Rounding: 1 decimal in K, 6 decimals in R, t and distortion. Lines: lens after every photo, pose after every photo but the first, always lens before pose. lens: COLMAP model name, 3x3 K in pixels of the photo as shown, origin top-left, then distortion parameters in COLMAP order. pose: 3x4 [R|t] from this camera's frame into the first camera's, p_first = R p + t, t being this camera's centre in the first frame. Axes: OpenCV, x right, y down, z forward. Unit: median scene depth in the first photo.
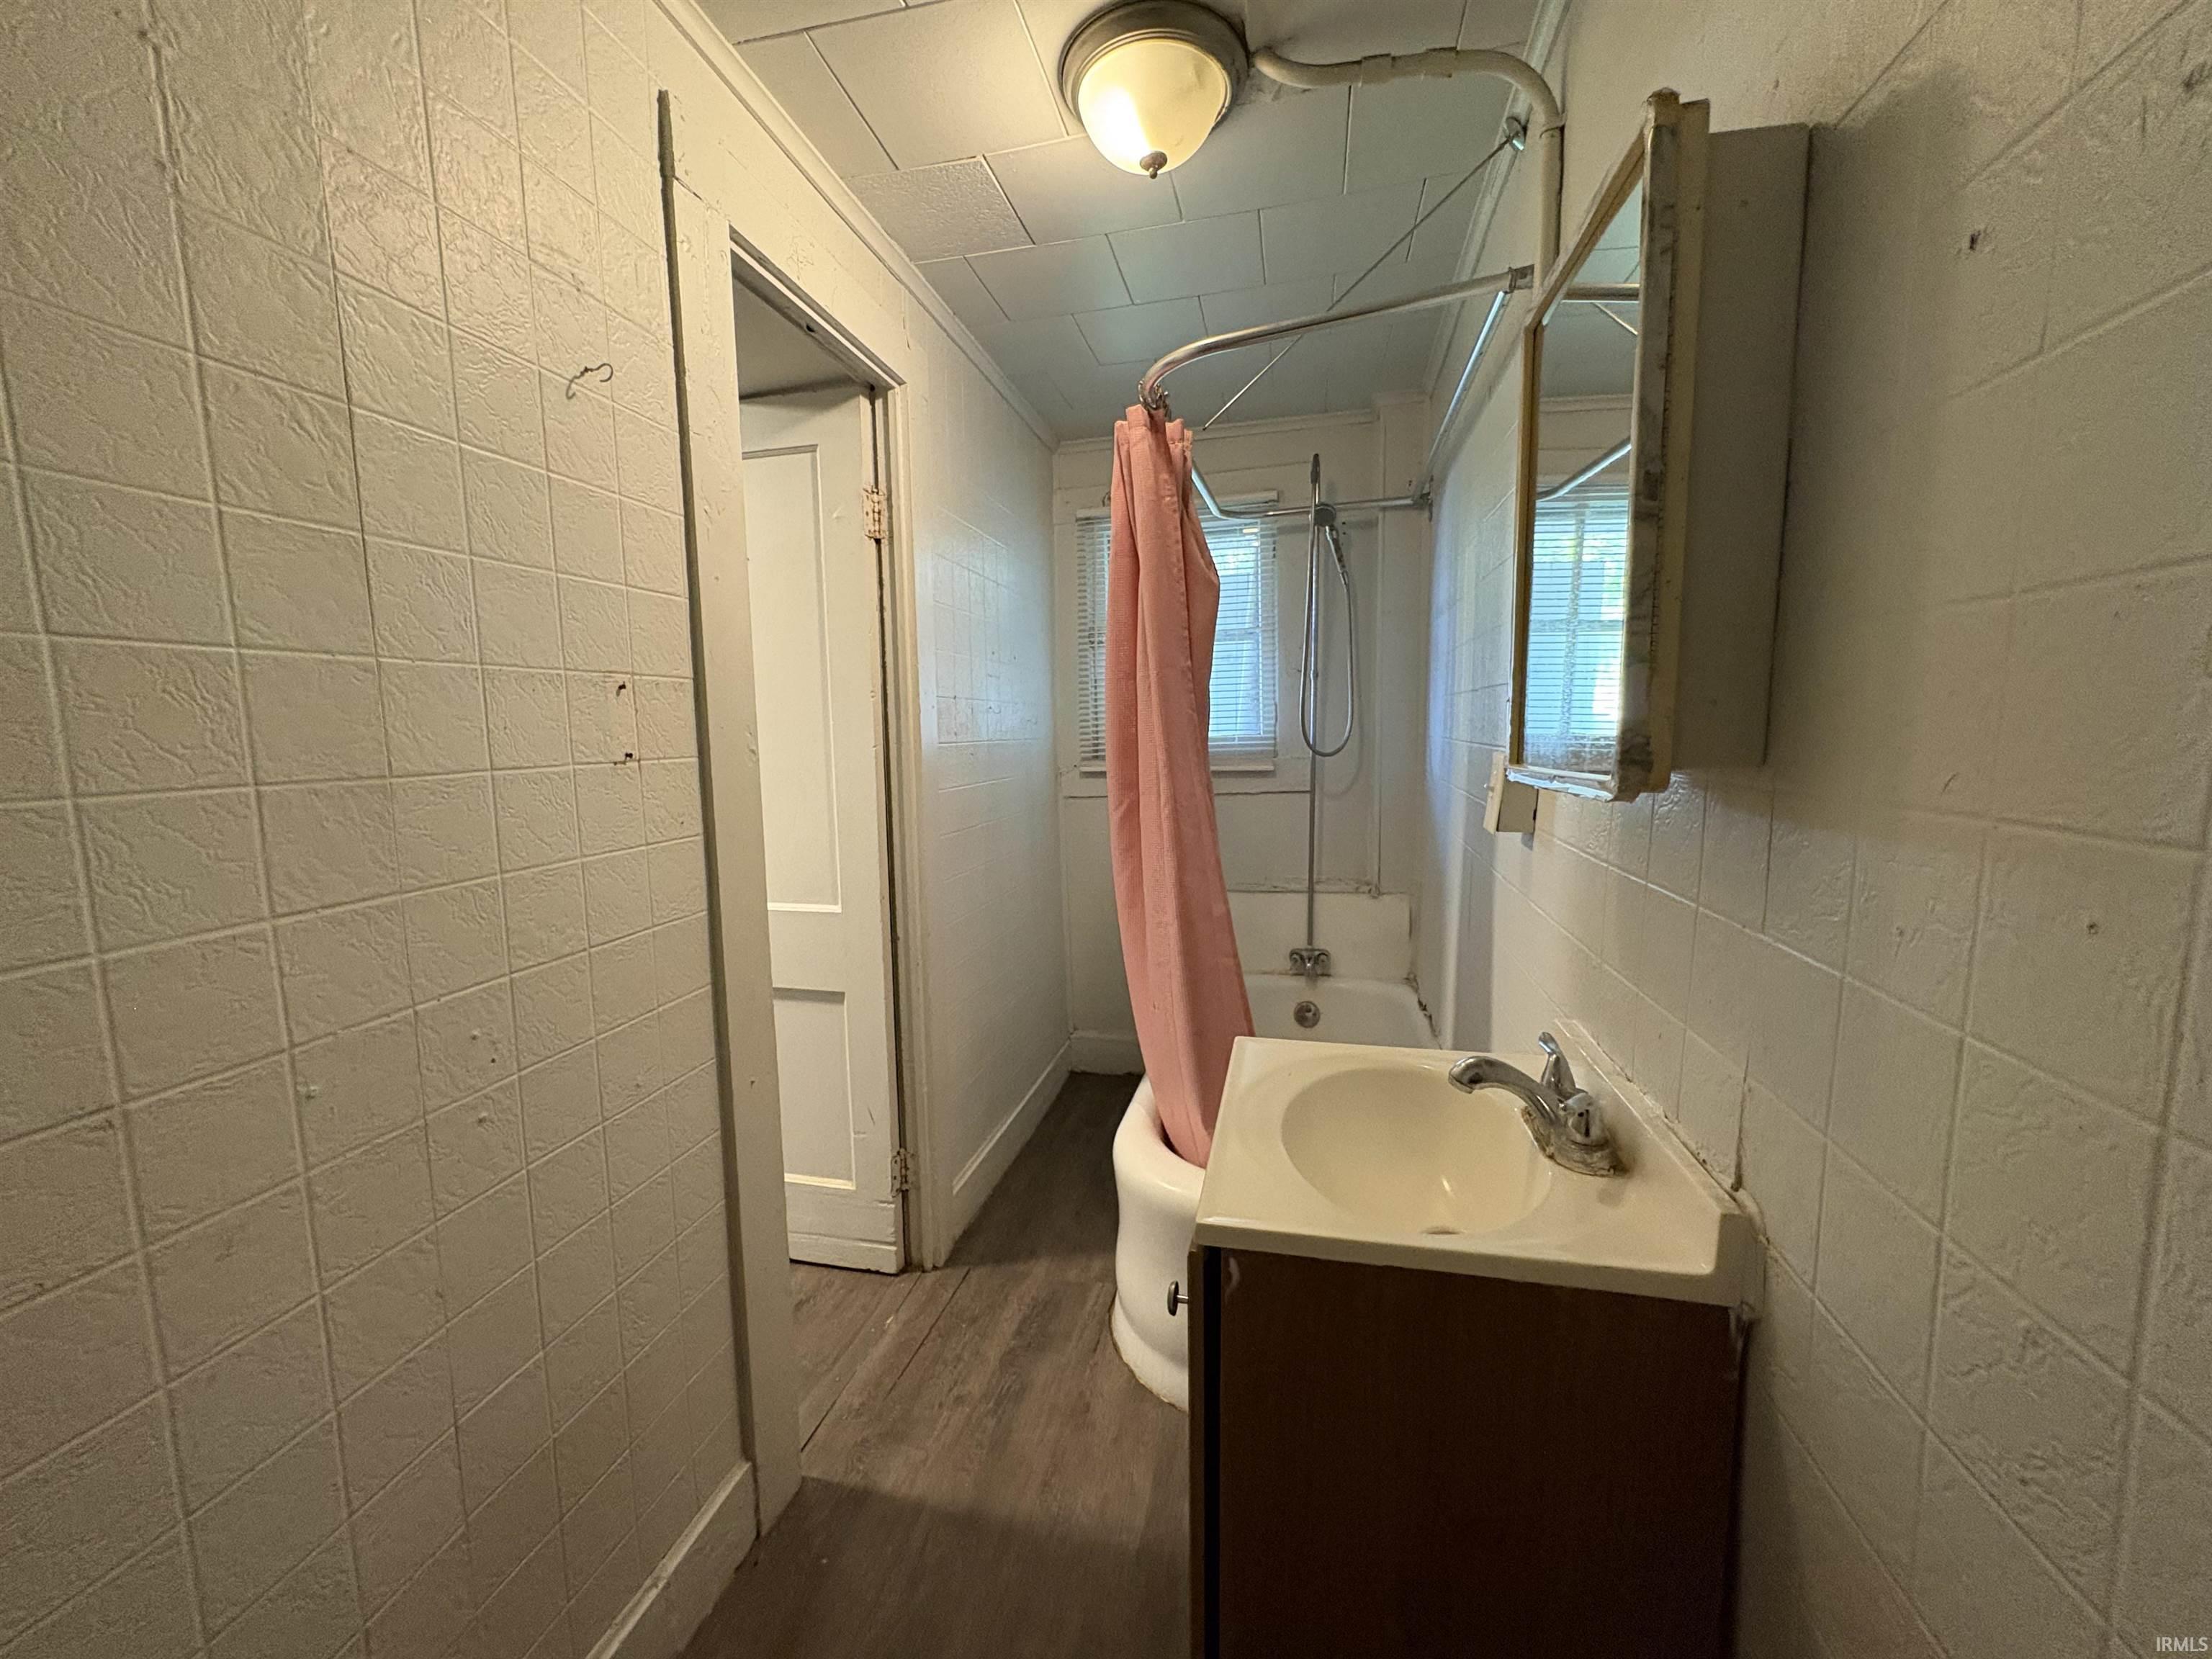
lens RADIAL K [[877.8, 0, 1106.0], [0, 877.8, 829.5], [0, 0, 1]] dist [-0.001619, -0.000273]
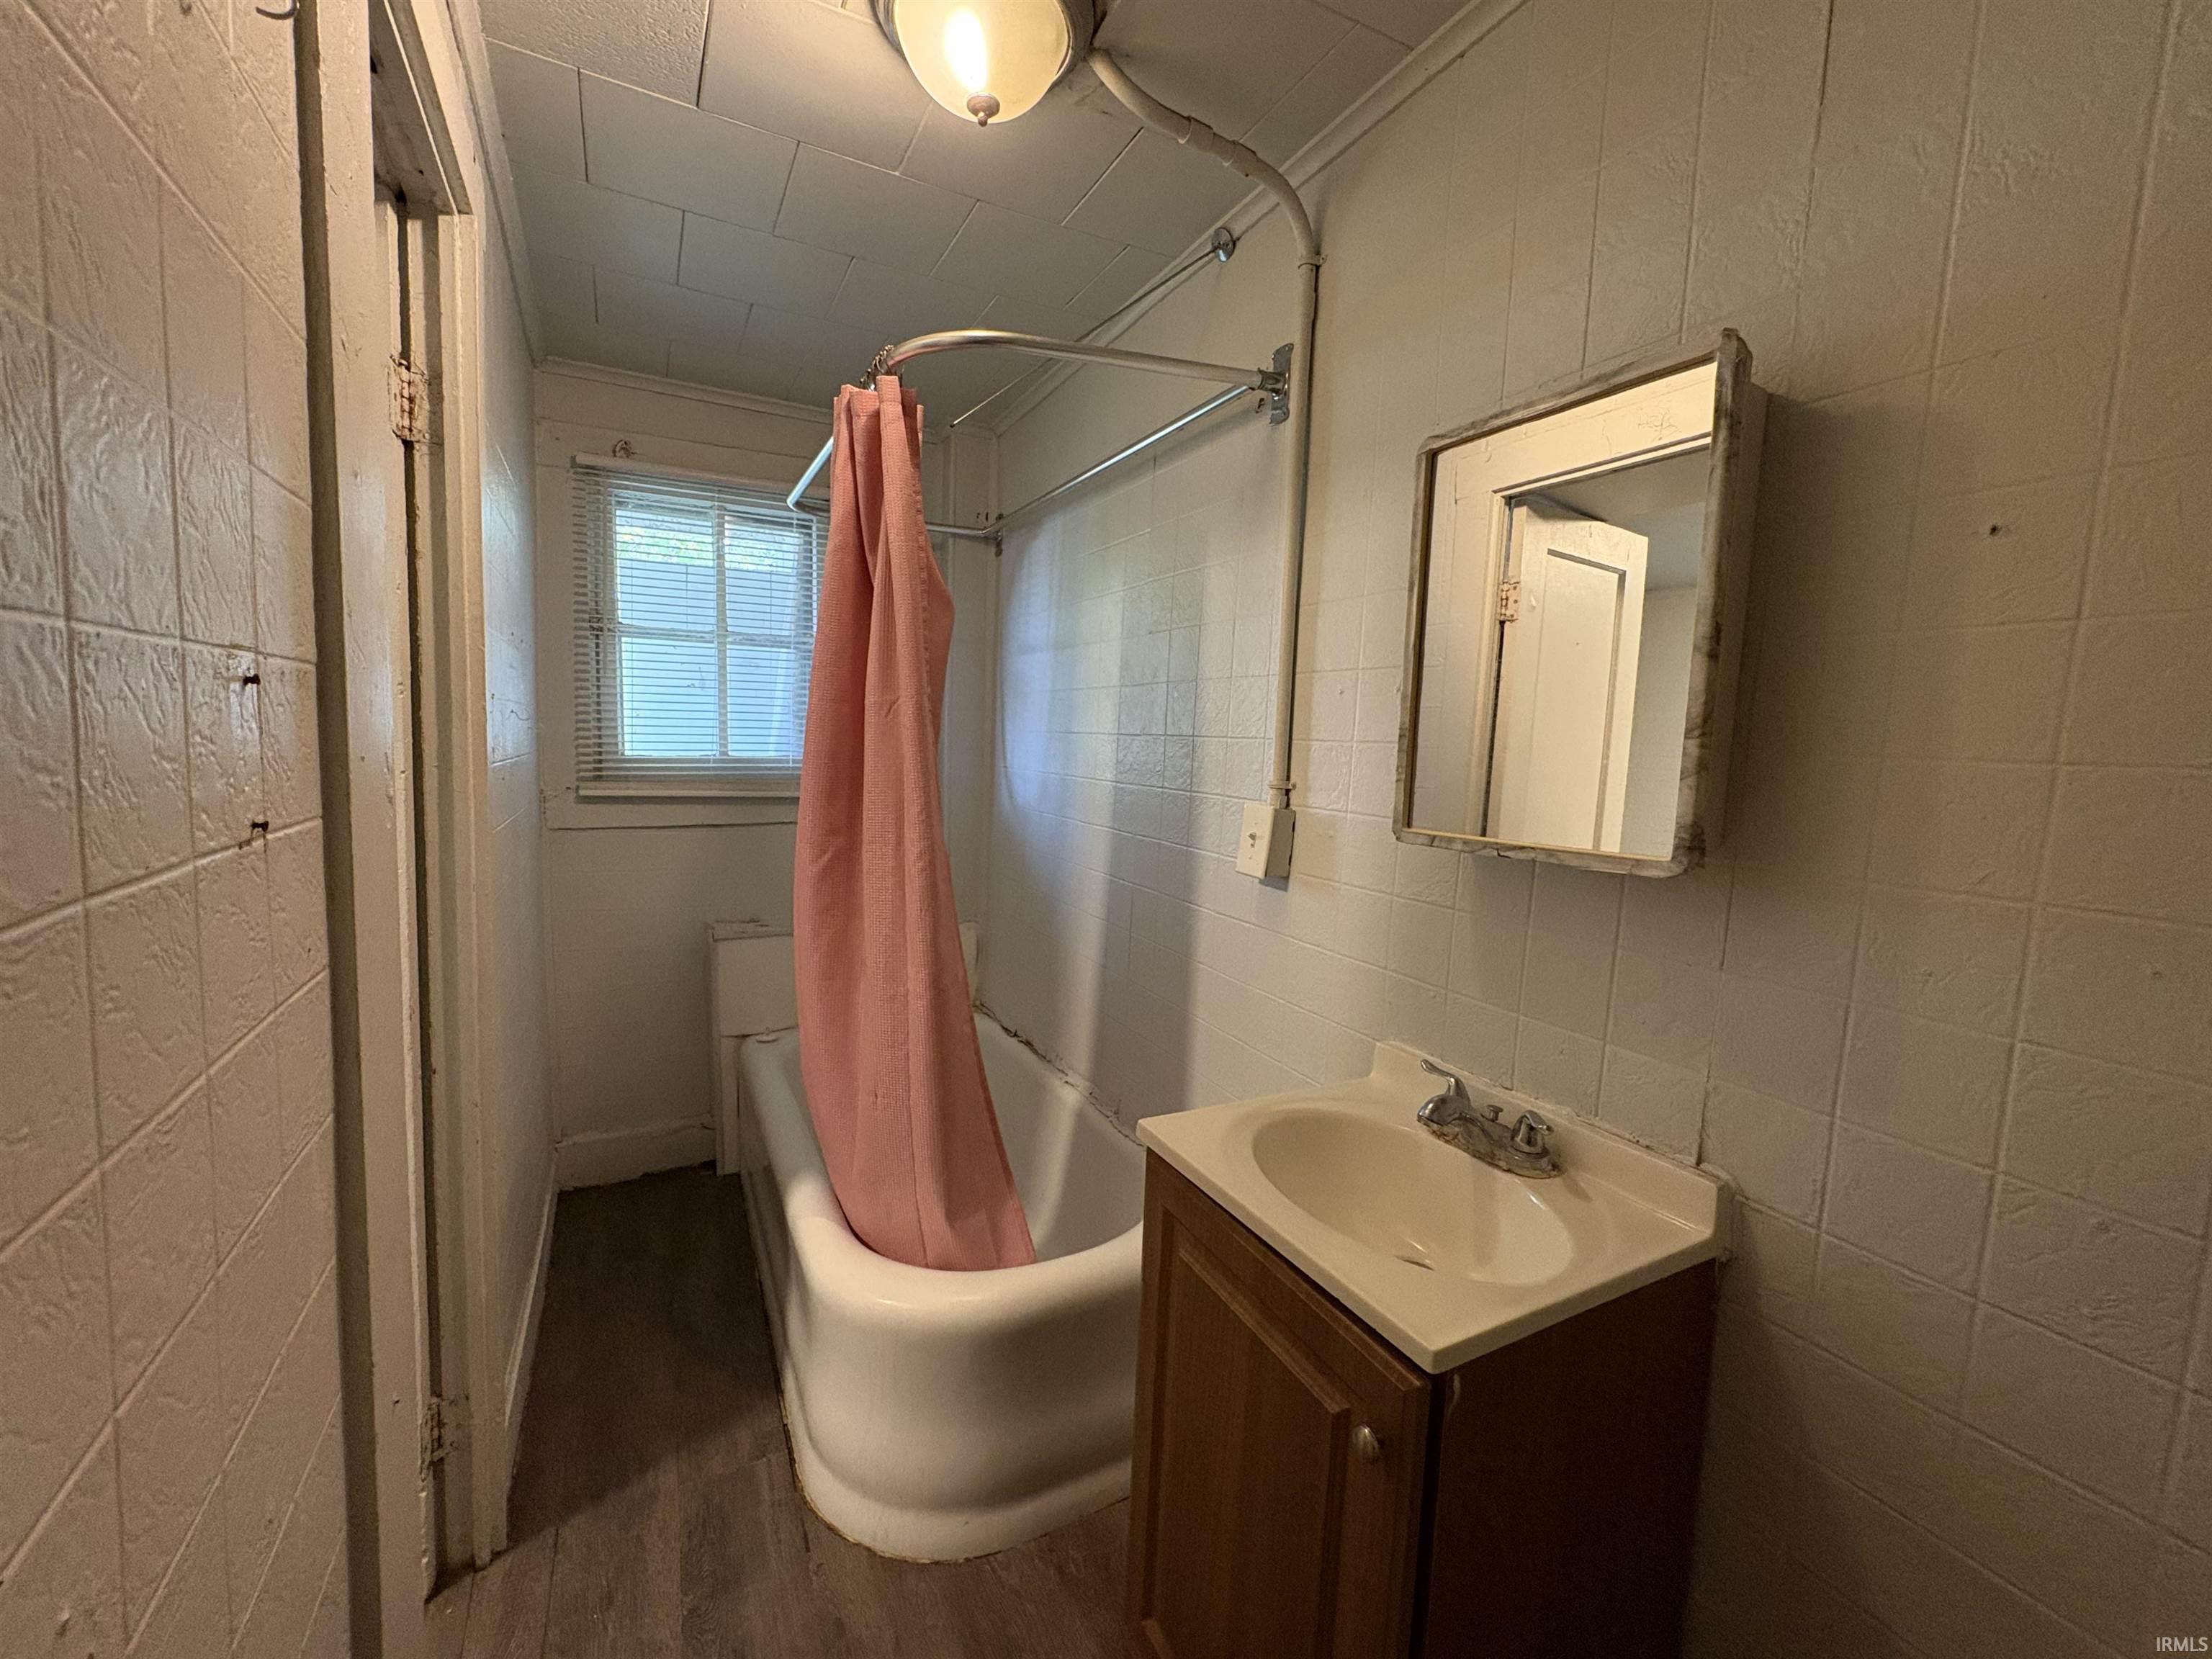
lens RADIAL K [[877.8, 0, 1106.0], [0, 877.8, 829.5], [0, 0, 1]] dist [-0.001619, -0.000273]
pose [[0.757187, -0.017455, 0.652964, -0.304623], [0.023551, 0.999722, -0.000585, -0.043527], [-0.652773, 0.015821, 0.757388, 0.212568]]
